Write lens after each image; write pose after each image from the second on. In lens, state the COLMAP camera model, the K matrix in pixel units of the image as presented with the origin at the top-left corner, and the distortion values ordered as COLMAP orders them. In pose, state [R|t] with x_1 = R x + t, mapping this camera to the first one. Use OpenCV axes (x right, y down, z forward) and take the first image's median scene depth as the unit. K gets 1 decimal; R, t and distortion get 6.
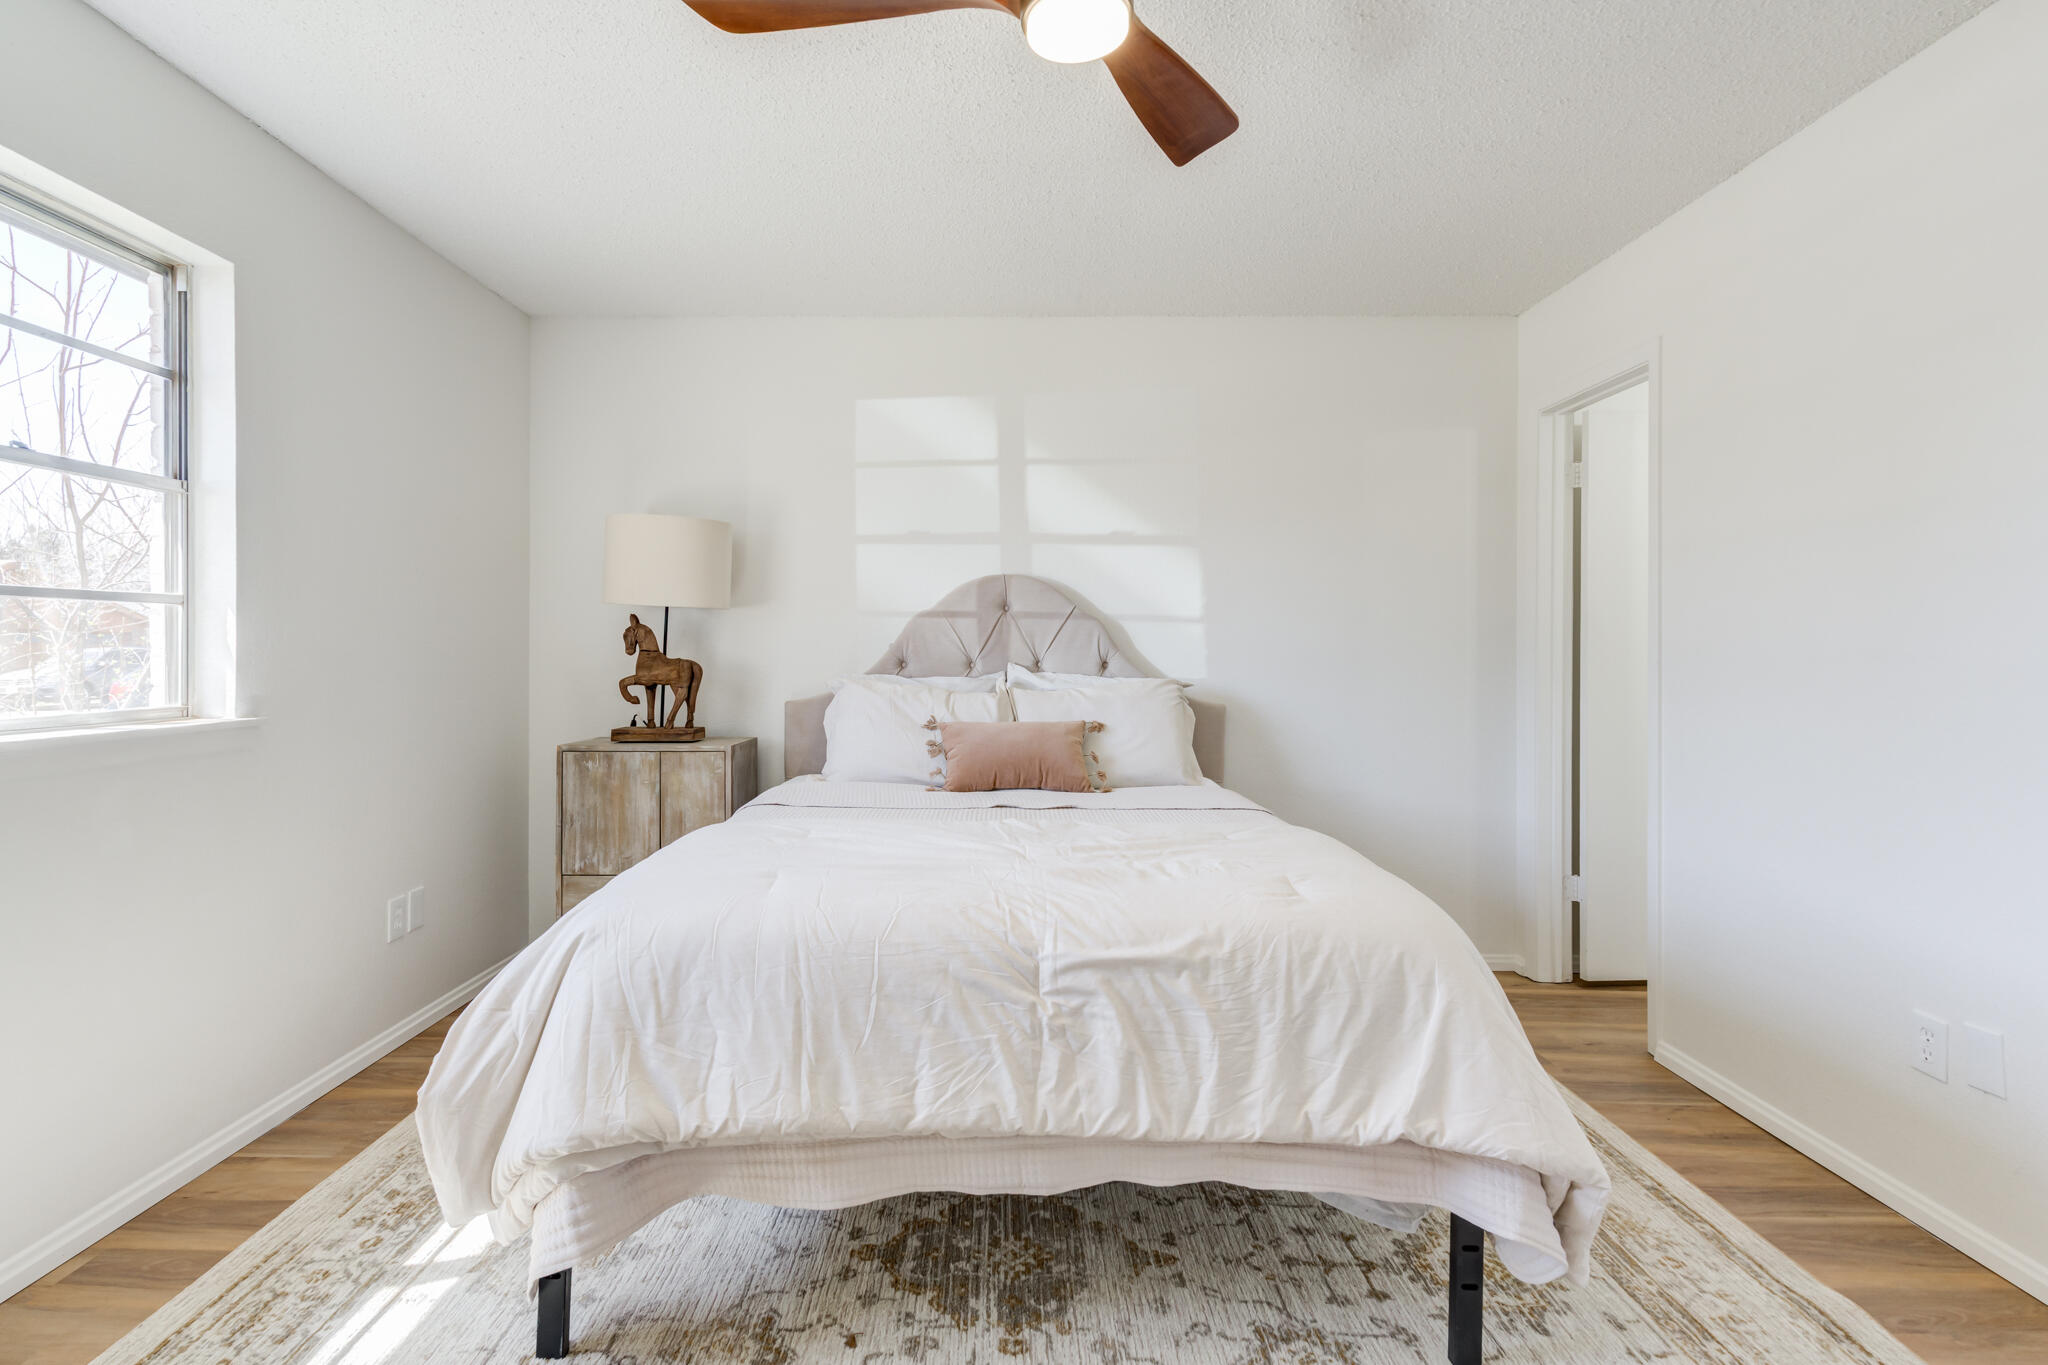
lens RADIAL K [[986.7, 0, 981.3], [0, 986.7, 663.0], [0, 0, 1]] dist [0.020978, -0.003954]
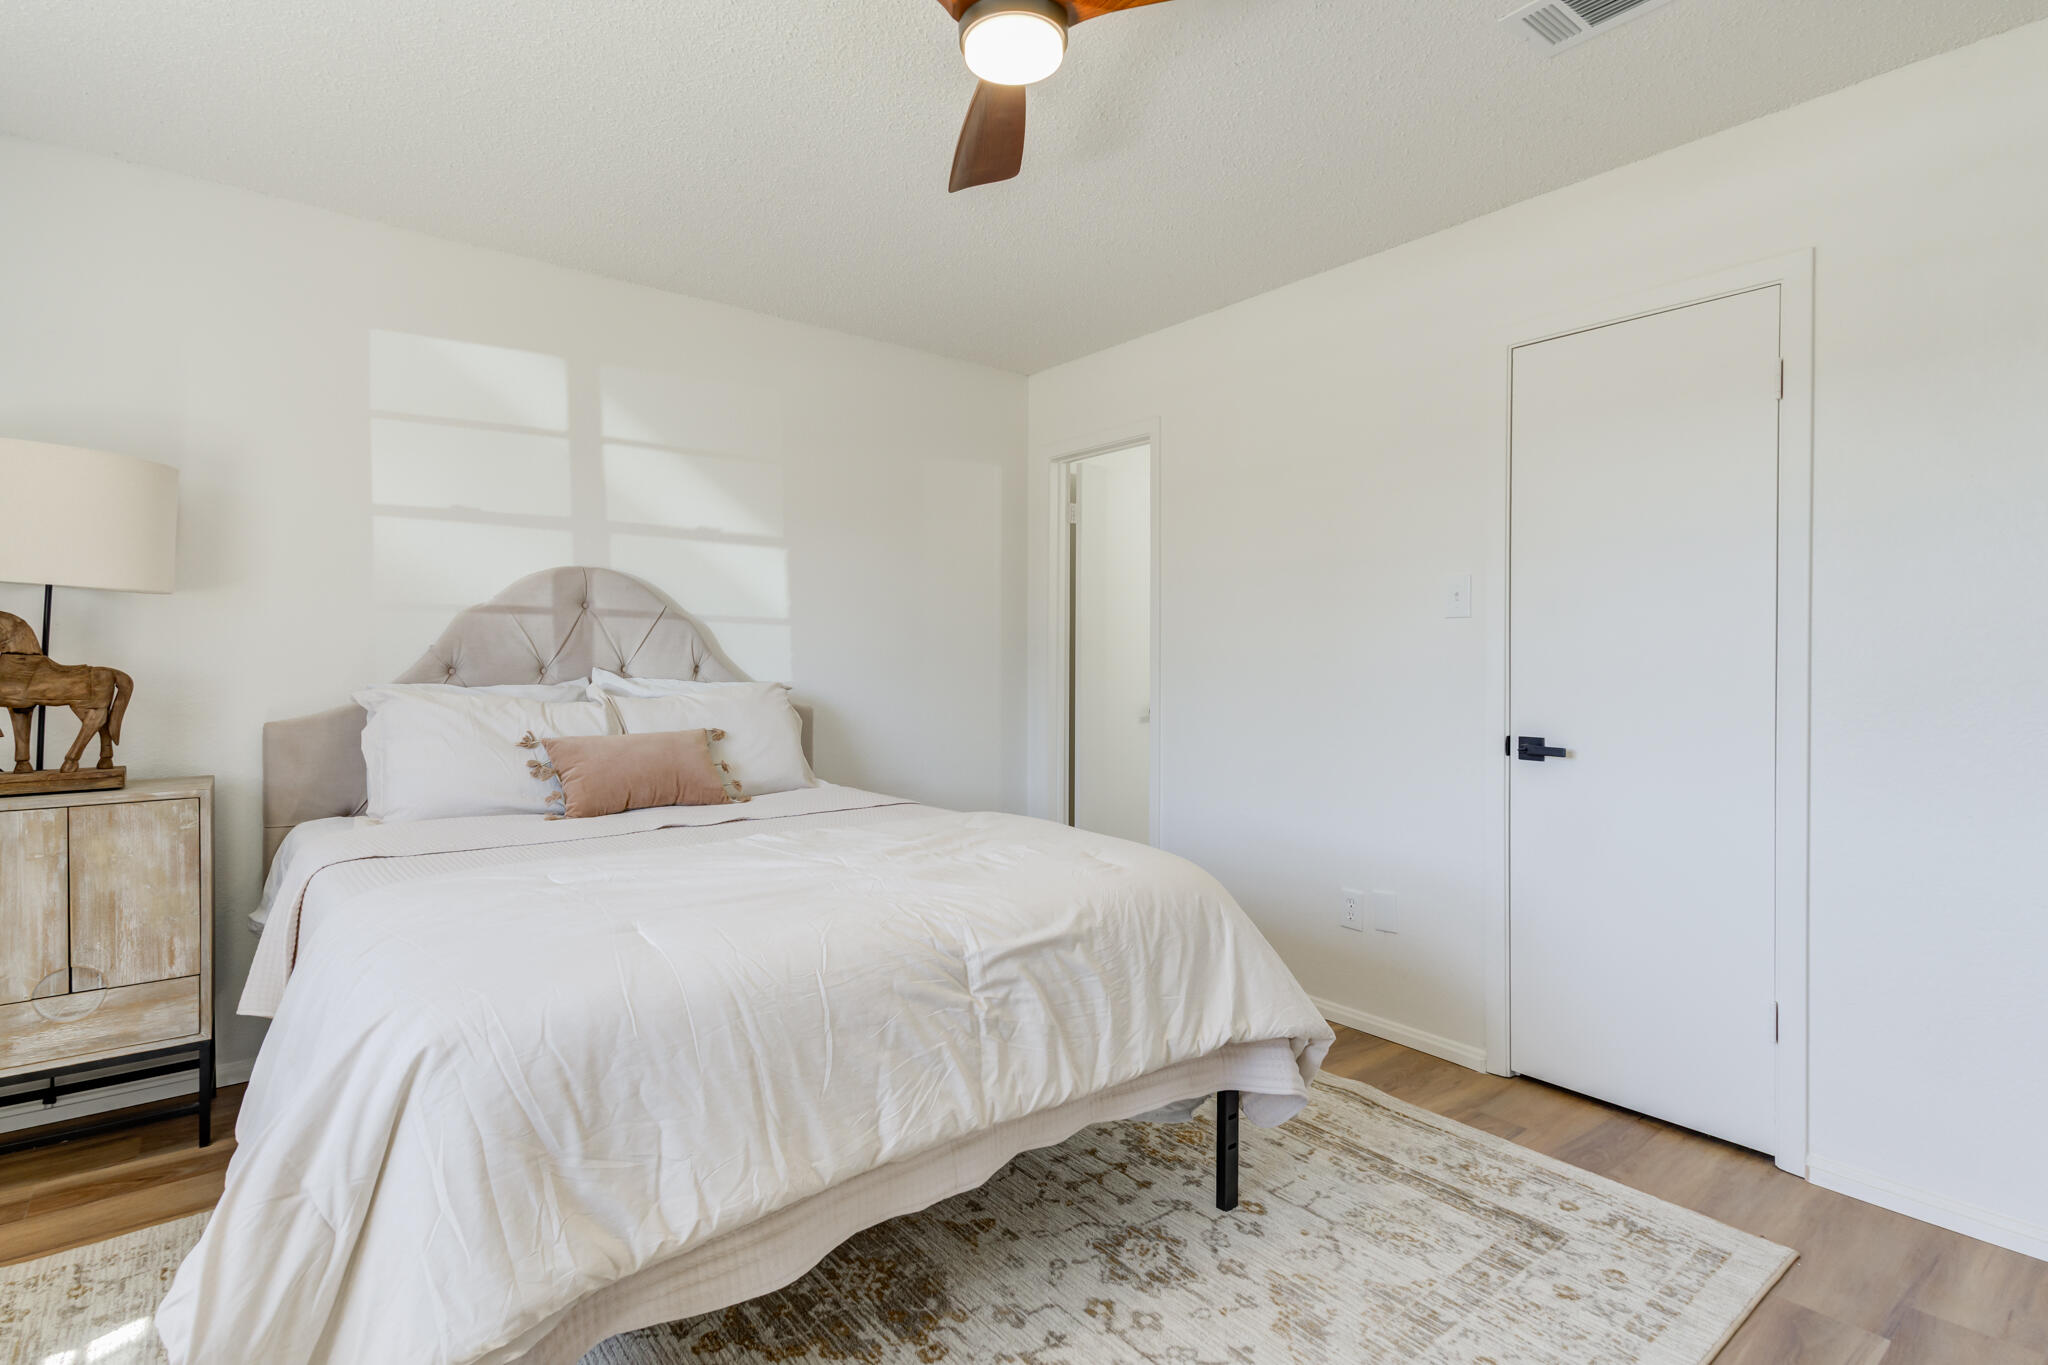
lens RADIAL K [[986.7, 0, 1011.3], [0, 986.7, 677.2], [0, 0, 1]] dist [0.020978, -0.003954]
pose [[0.778614, -0.014148, 0.627344, -0.429335], [0.006956, 0.999879, 0.013917, -0.002193], [-0.627465, -0.006472, 0.778618, 0.147636]]
